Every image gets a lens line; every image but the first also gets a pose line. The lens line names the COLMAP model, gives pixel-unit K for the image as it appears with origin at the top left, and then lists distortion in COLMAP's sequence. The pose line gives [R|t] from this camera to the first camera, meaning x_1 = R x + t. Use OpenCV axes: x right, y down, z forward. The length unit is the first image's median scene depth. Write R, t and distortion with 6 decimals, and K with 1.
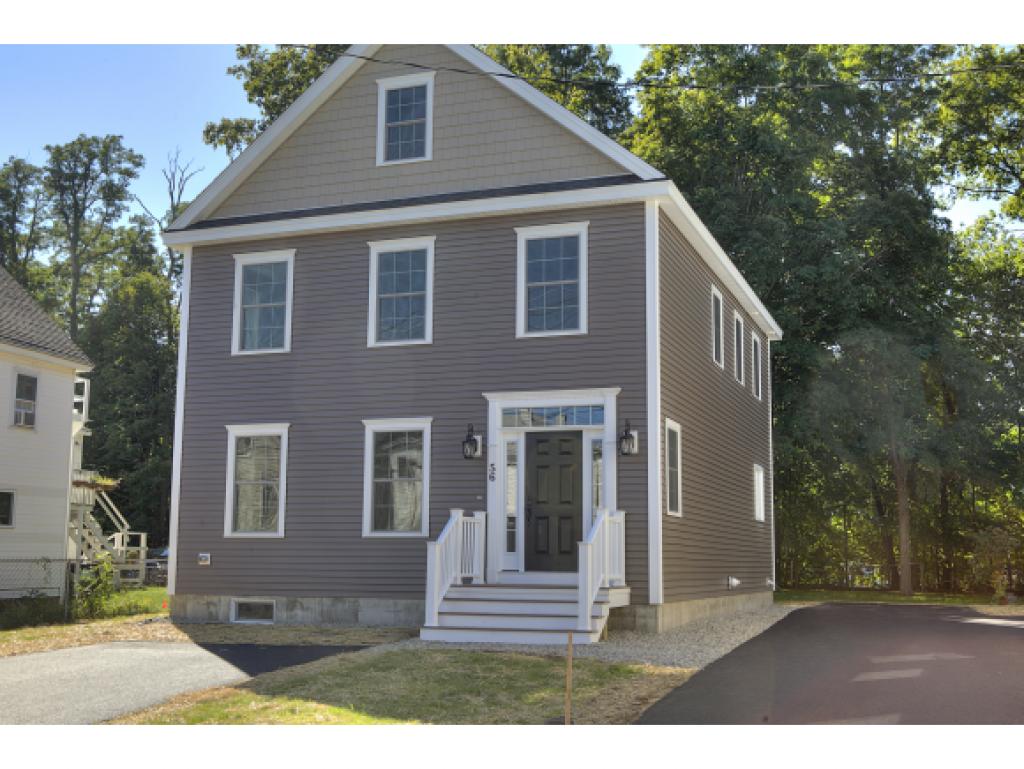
lens RADIAL K [[1236.9, 0, 509.0], [0, 1236.9, 385.2], [0, 0, 1]] dist [-0.040258, 0.000000]
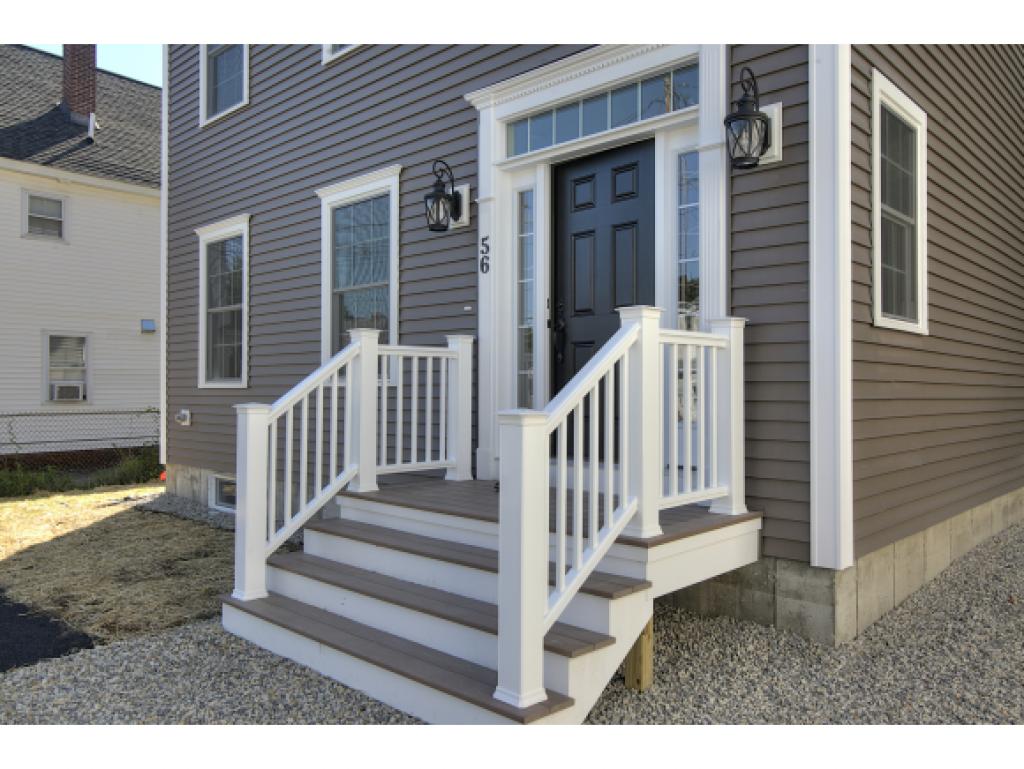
lens RADIAL K [[789.9, 0, 494.7], [0, 789.9, 385.9], [0, 0, 1]] dist [-0.000945, 0.000359]
pose [[0.916282, -0.009629, -0.400419, 0.106819], [0.064772, 0.990115, 0.124410, 0.077350], [0.395262, -0.139930, 0.907848, 0.660783]]
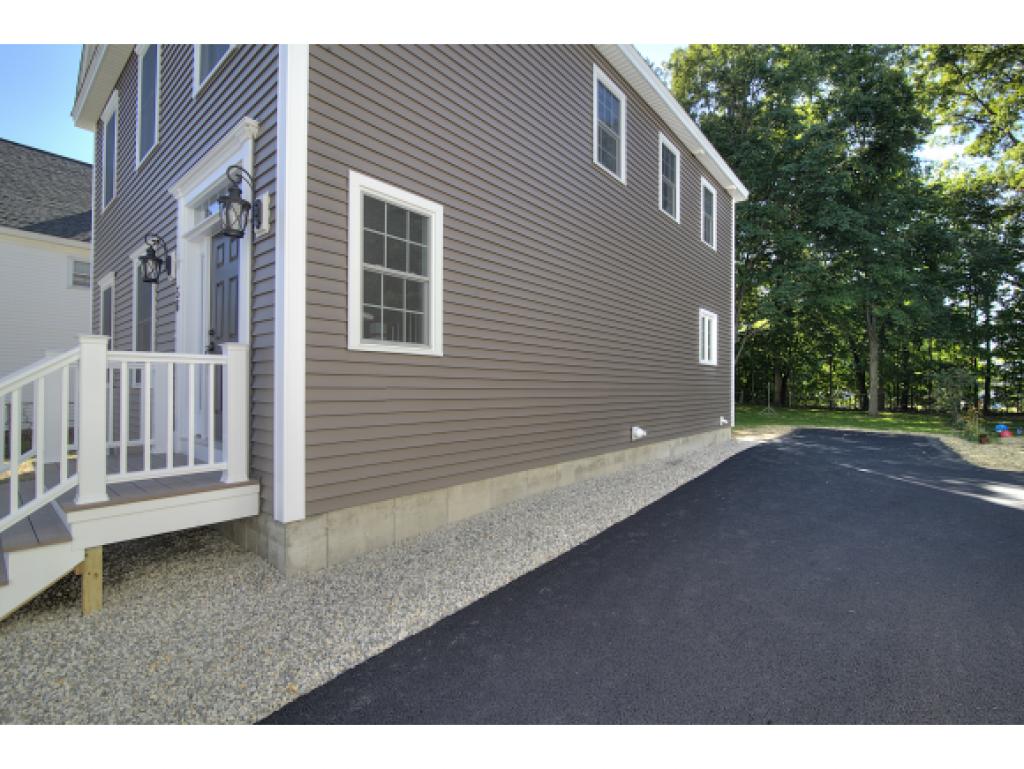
lens RADIAL K [[473.0, 0, 511.1], [0, 473.0, 388.4], [0, 0, 1]] dist [-0.016292, 0.002049]
pose [[0.939394, -0.003425, -0.342822, 0.240805], [0.052996, 0.989381, 0.135336, 0.088513], [0.338718, -0.145302, 0.929601, 0.750081]]
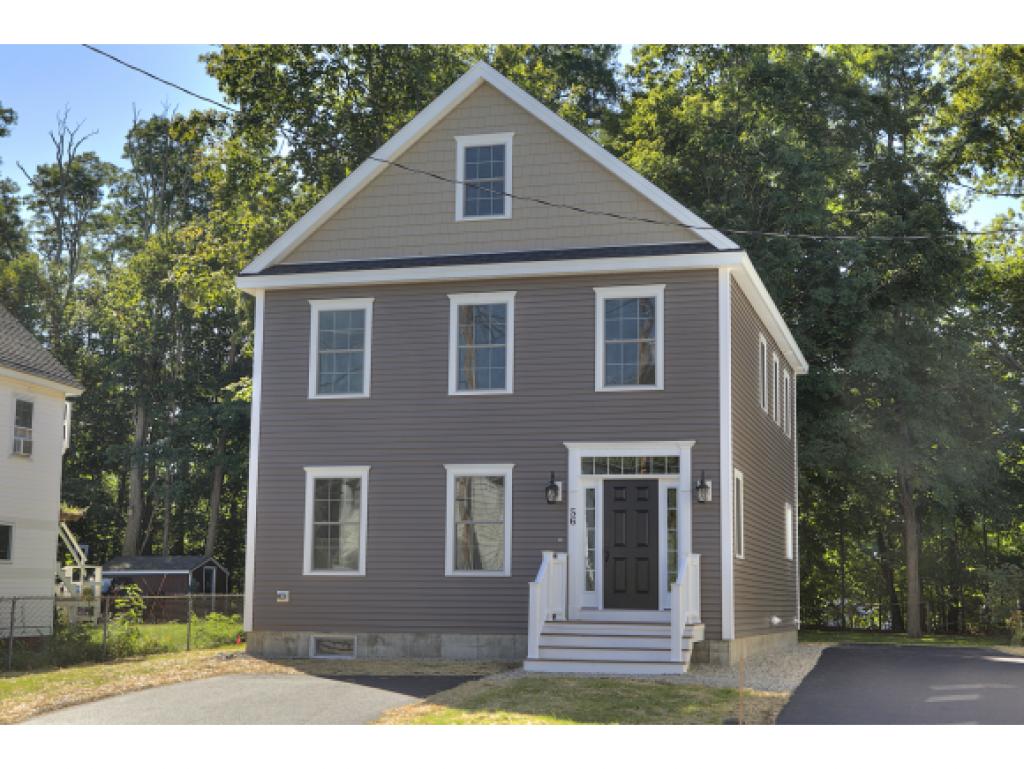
lens RADIAL K [[1556.6, 0, 513.1], [0, 1556.6, 385.4], [0, 0, 1]] dist [0.045541, 0.000000]
pose [[0.996825, 0.014200, 0.078344, -0.161145], [-0.014793, 0.999866, 0.006995, -0.048617], [-0.078234, -0.008132, 0.996902, -0.321516]]
